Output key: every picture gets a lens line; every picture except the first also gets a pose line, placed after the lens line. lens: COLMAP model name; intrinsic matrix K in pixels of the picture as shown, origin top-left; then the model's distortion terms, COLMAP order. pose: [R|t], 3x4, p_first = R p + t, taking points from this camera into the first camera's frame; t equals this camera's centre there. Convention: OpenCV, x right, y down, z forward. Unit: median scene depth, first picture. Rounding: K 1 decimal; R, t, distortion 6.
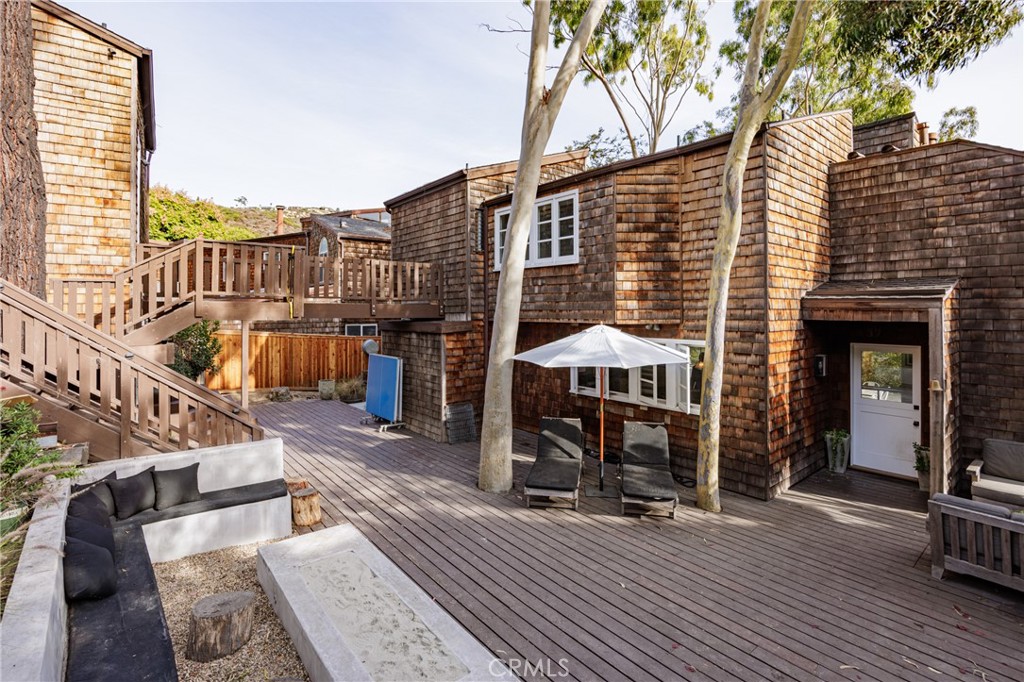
lens RADIAL K [[492.3, 0, 529.3], [0, 492.3, 305.8], [0, 0, 1]] dist [-0.012679, -0.000605]
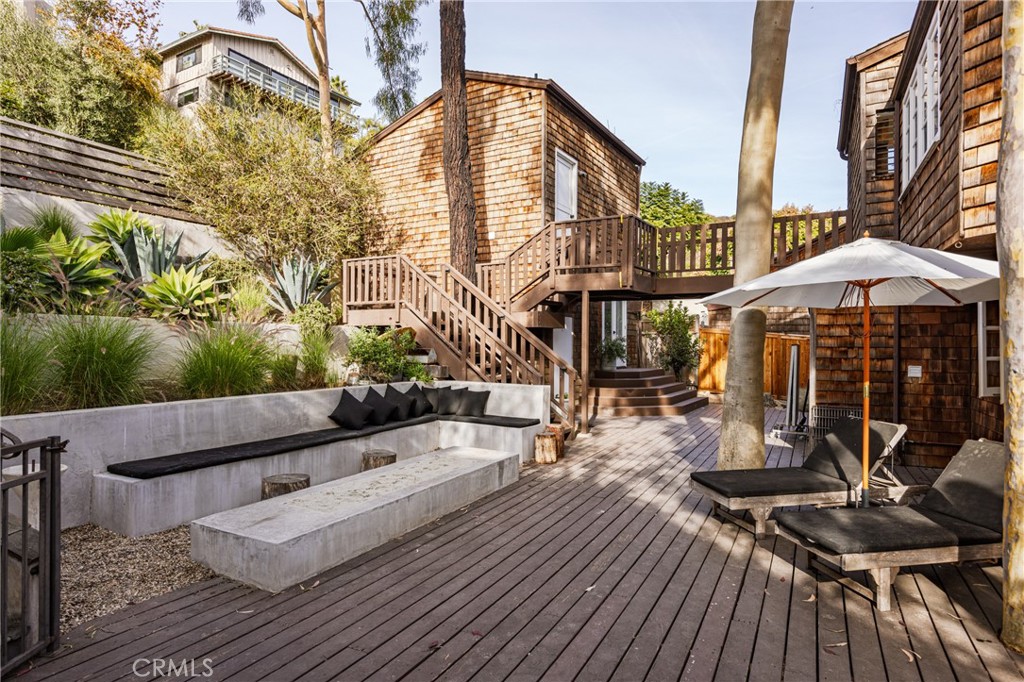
lens RADIAL K [[569.4, 0, 512.3], [0, 569.4, 340.7], [0, 0, 1]] dist [0.005760, -0.000308]
pose [[0.374617, 0.002296, -0.927177, 0.746930], [-0.003856, 0.999992, 0.000919, 0.195606], [0.927172, 0.003231, 0.374623, 0.518051]]
